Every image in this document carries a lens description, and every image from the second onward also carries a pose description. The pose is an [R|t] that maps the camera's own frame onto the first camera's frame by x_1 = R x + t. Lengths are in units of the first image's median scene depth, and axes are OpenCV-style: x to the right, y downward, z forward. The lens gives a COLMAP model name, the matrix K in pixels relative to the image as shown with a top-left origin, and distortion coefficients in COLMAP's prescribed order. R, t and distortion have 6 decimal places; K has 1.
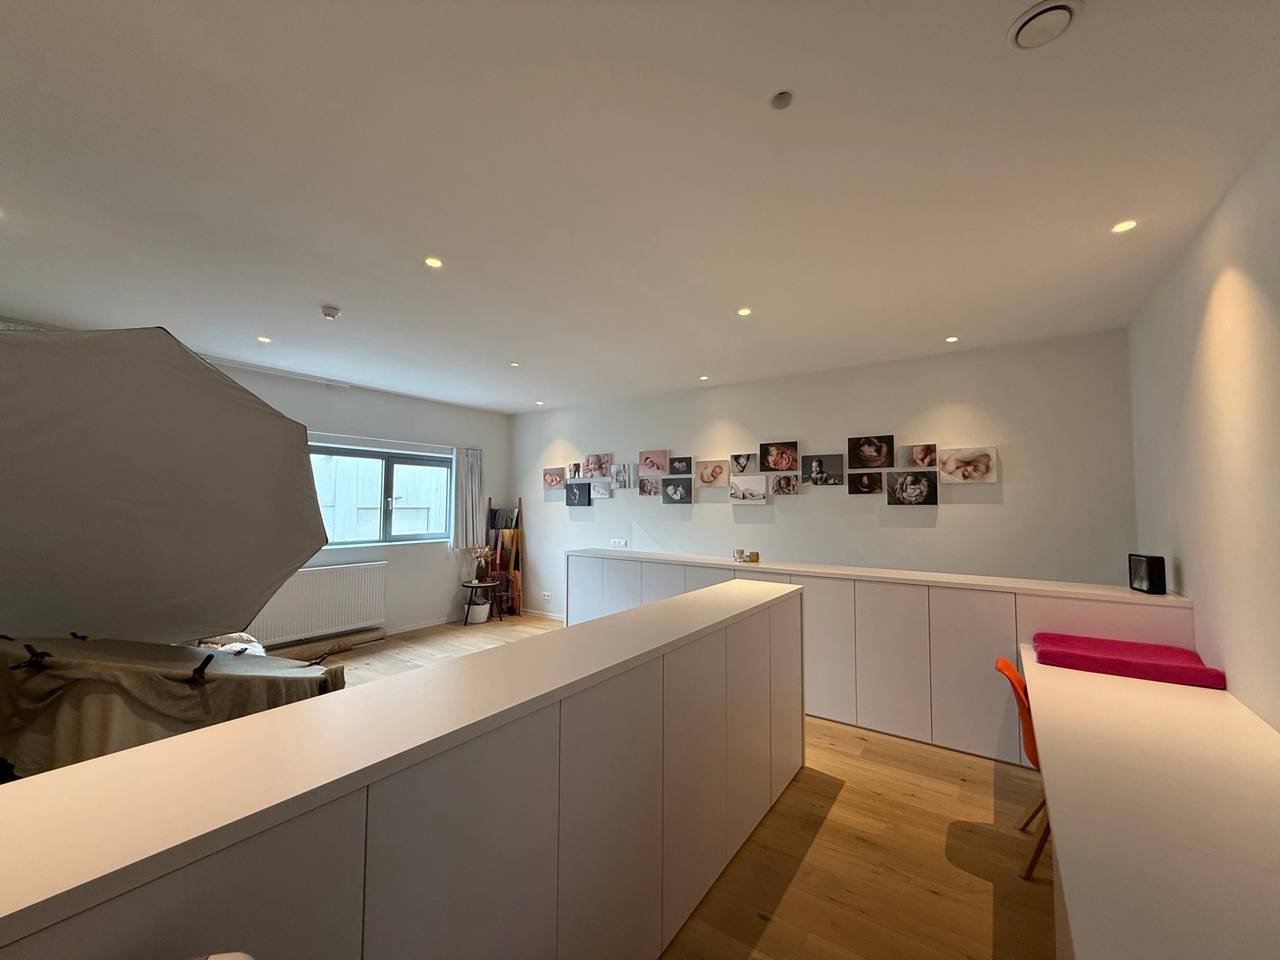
lens RADIAL K [[508.5, 0, 635.7], [0, 508.5, 478.0], [0, 0, 1]] dist [-0.001361, 0.000631]
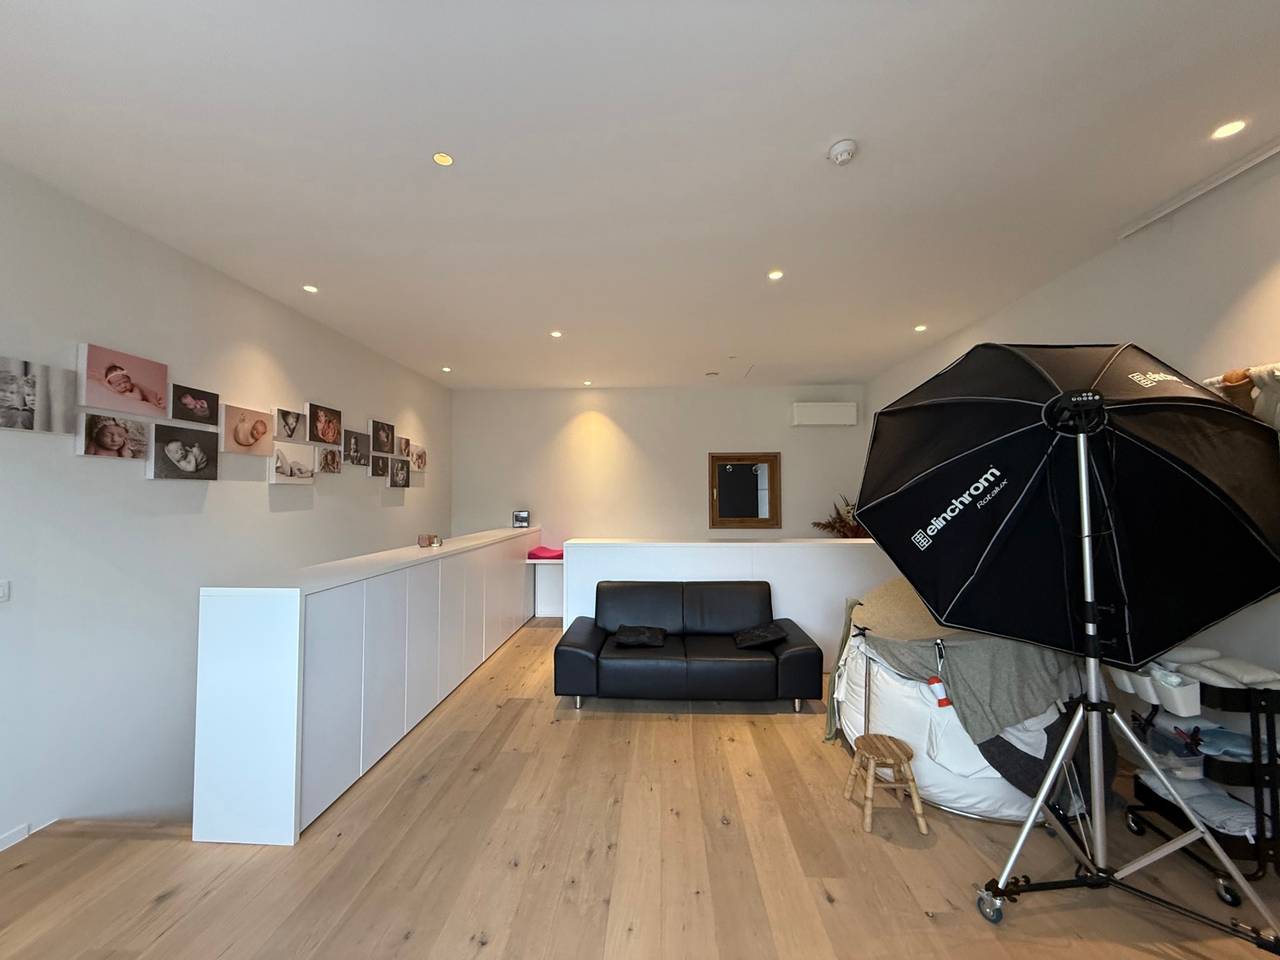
lens RADIAL K [[508.5, 0, 635.7], [0, 508.5, 478.0], [0, 0, 1]] dist [-0.001361, 0.000631]
pose [[-0.537616, 0.025909, 0.842792, -0.734513], [-0.044513, 0.997262, -0.059052, 0.074994], [-0.842014, -0.069263, -0.534990, 1.143214]]
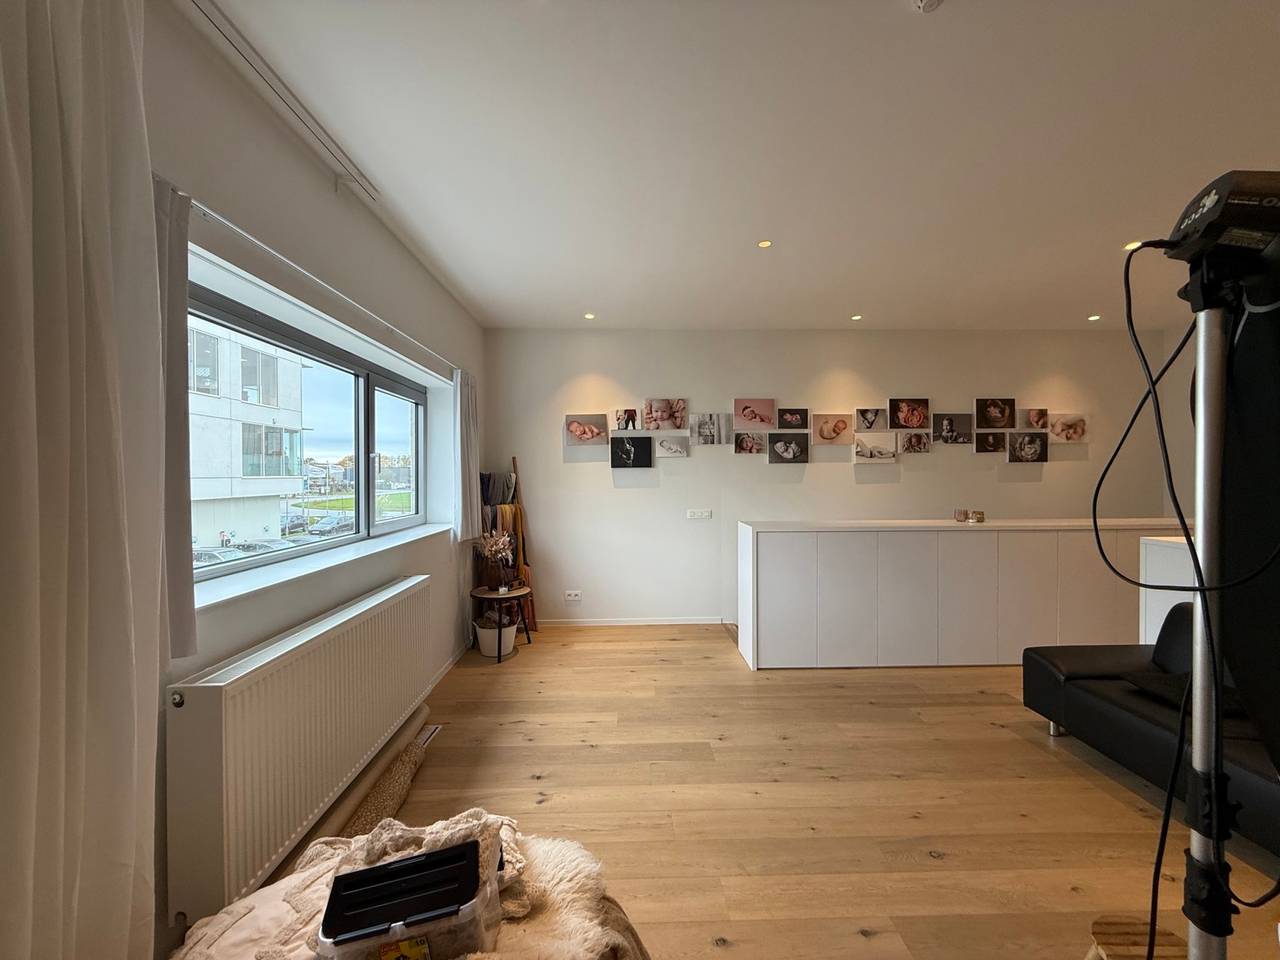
lens RADIAL K [[508.5, 0, 635.7], [0, 508.5, 478.0], [0, 0, 1]] dist [-0.001361, 0.000631]
pose [[0.801558, -0.016482, 0.597690, -0.806236], [-0.020567, 0.998268, 0.055111, 0.042755], [-0.597563, -0.056468, 0.799831, 0.601012]]
